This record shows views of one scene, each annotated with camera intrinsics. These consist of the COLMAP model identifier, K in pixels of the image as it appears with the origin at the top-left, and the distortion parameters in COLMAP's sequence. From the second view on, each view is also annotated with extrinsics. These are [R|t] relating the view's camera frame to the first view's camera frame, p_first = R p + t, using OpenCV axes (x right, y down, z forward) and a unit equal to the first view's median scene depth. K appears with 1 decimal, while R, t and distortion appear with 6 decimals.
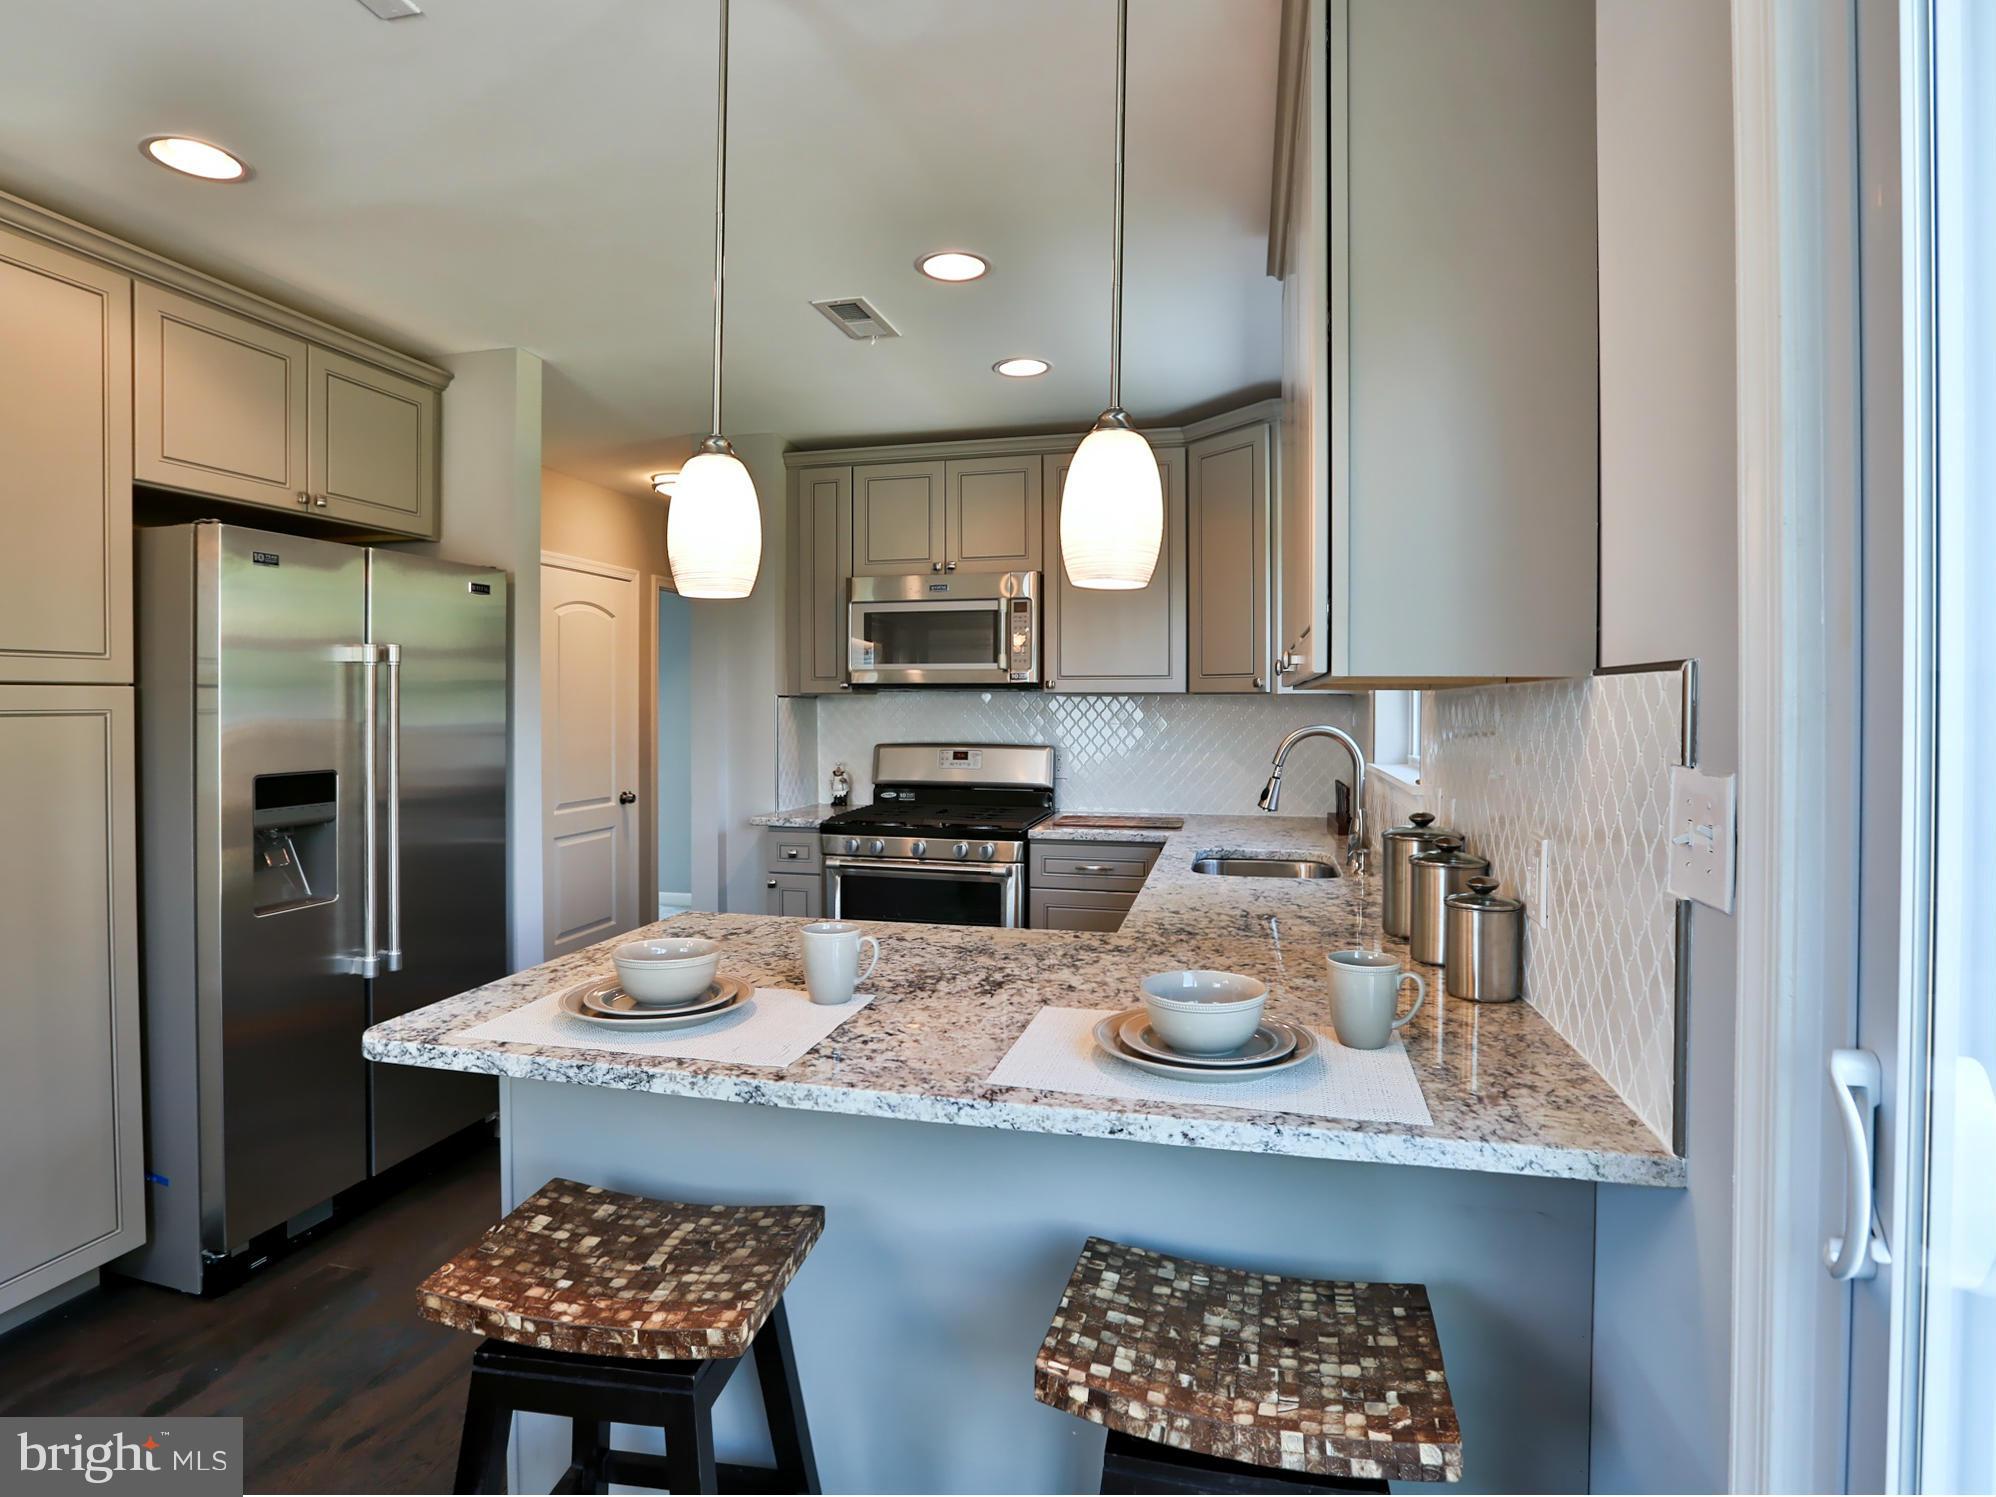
lens RADIAL K [[1071.0, 0, 1010.7], [0, 1071.0, 657.9], [0, 0, 1]] dist [-0.012450, 0.000749]
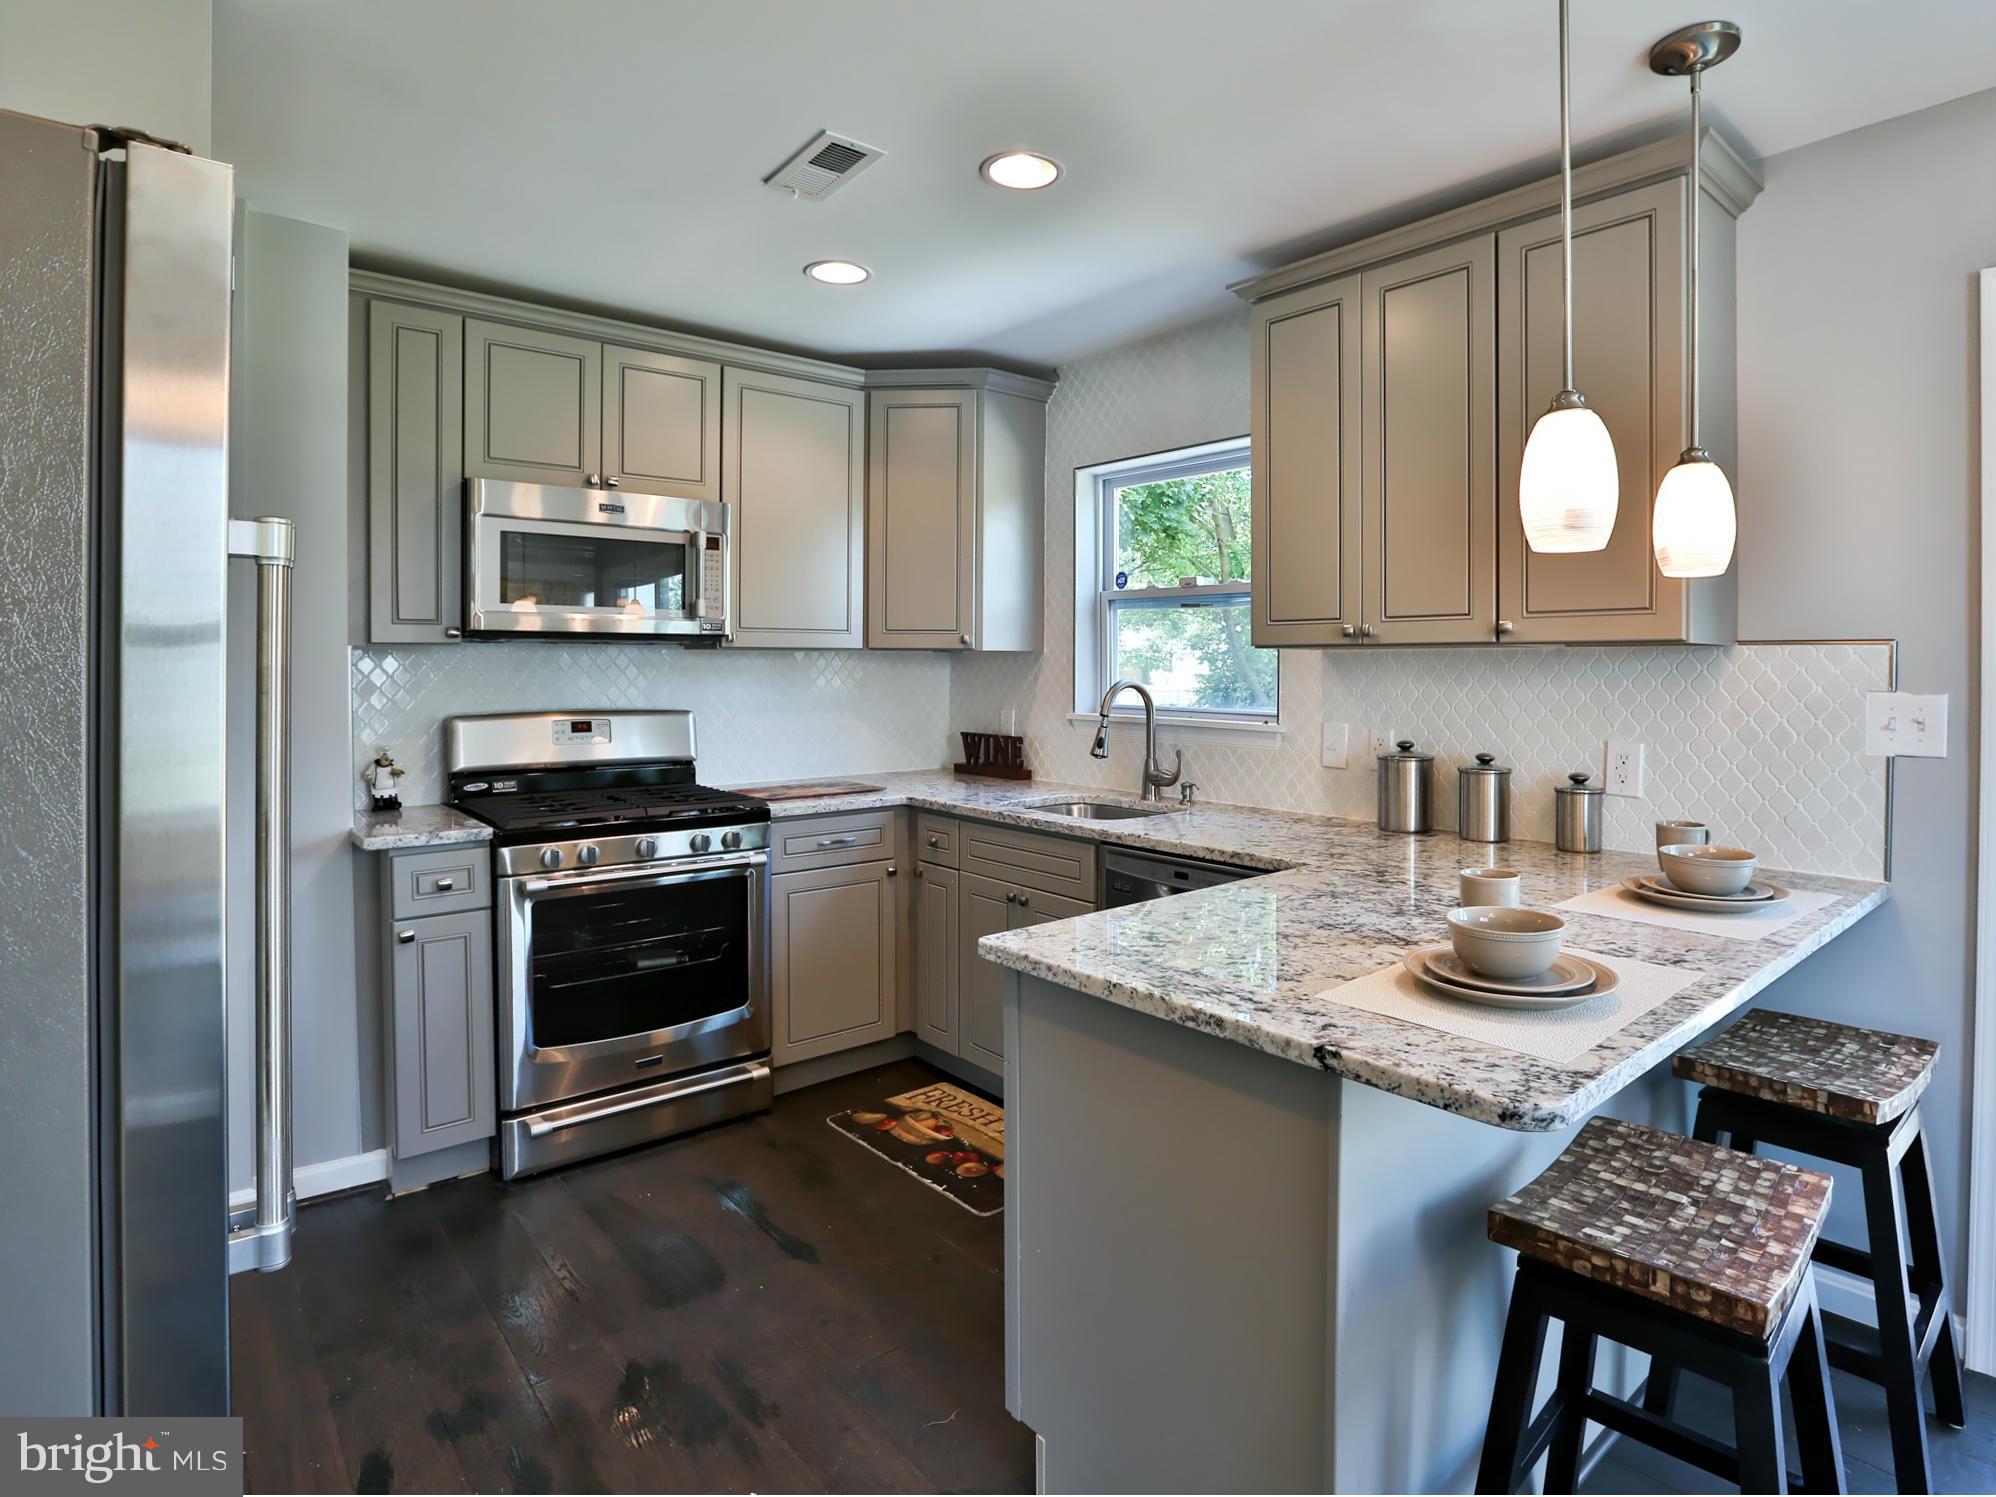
lens RADIAL K [[1071.0, 0, 1010.7], [0, 1071.0, 657.9], [0, 0, 1]] dist [-0.012450, 0.000749]
pose [[0.563759, 0.002340, 0.825936, -0.596319], [-0.038302, 0.998994, 0.023314, 0.014700], [-0.825051, -0.044779, 0.563281, 0.373266]]
